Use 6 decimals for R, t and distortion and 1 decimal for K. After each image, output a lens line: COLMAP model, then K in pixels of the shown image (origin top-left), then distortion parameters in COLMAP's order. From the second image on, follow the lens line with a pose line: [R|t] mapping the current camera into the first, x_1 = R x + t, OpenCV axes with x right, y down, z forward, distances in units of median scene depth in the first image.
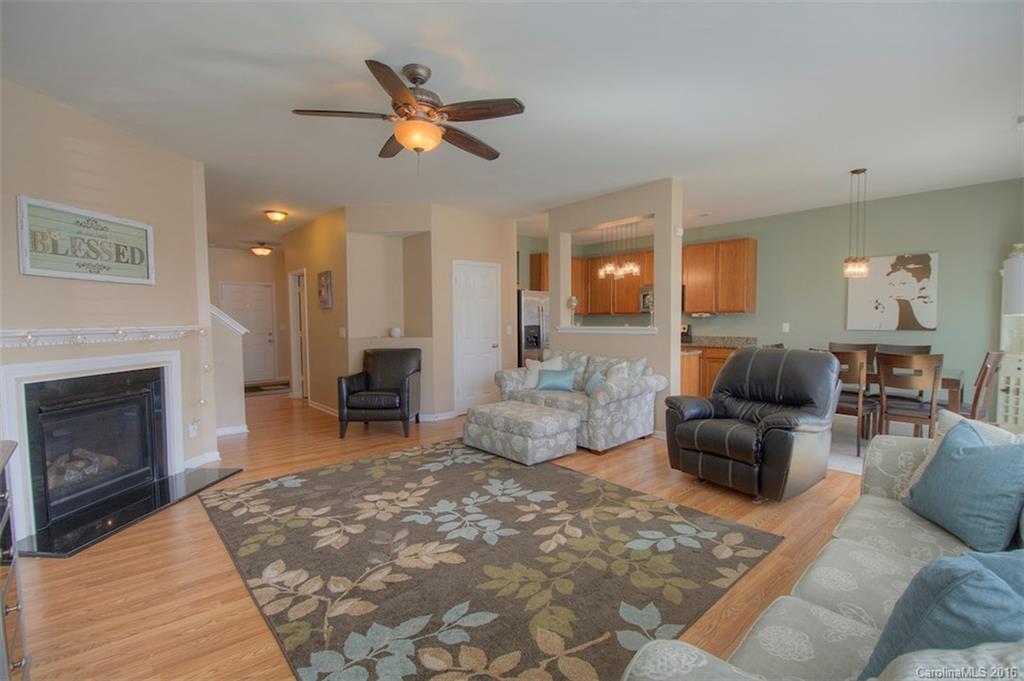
lens RADIAL K [[452.6, 0, 534.4], [0, 452.6, 342.8], [0, 0, 1]] dist [-0.000267, -0.000107]
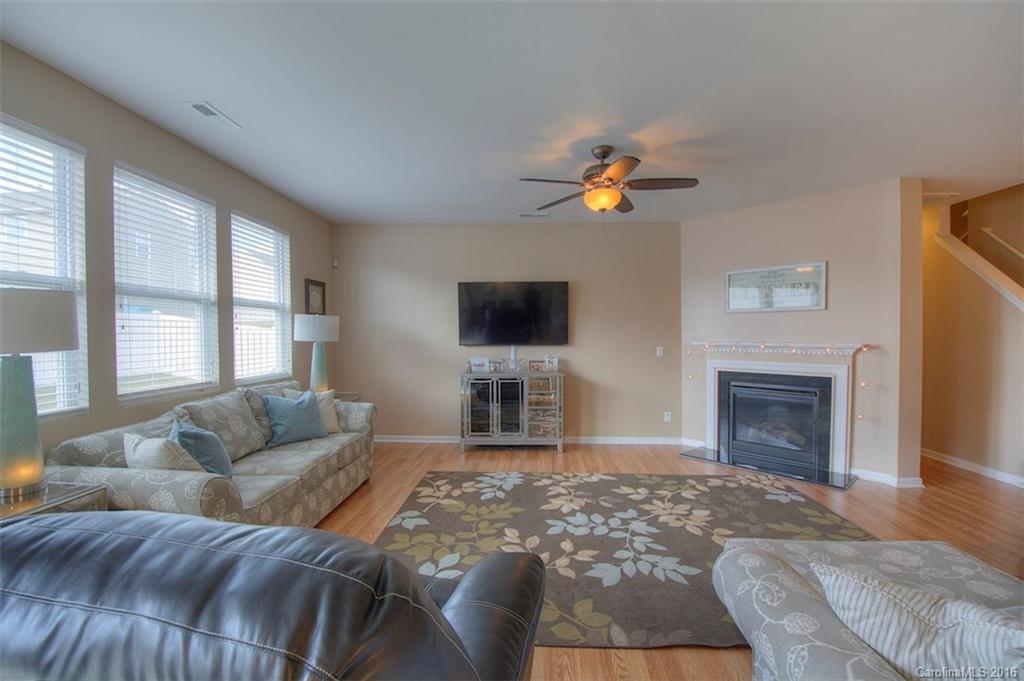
lens RADIAL K [[452.6, 0, 534.4], [0, 452.6, 342.8], [0, 0, 1]] dist [-0.000267, -0.000107]
pose [[-0.691388, 0.027089, -0.721976, 0.684803], [-0.030971, 0.997267, 0.067077, -0.111400], [0.721819, 0.068736, -0.688660, 1.490895]]
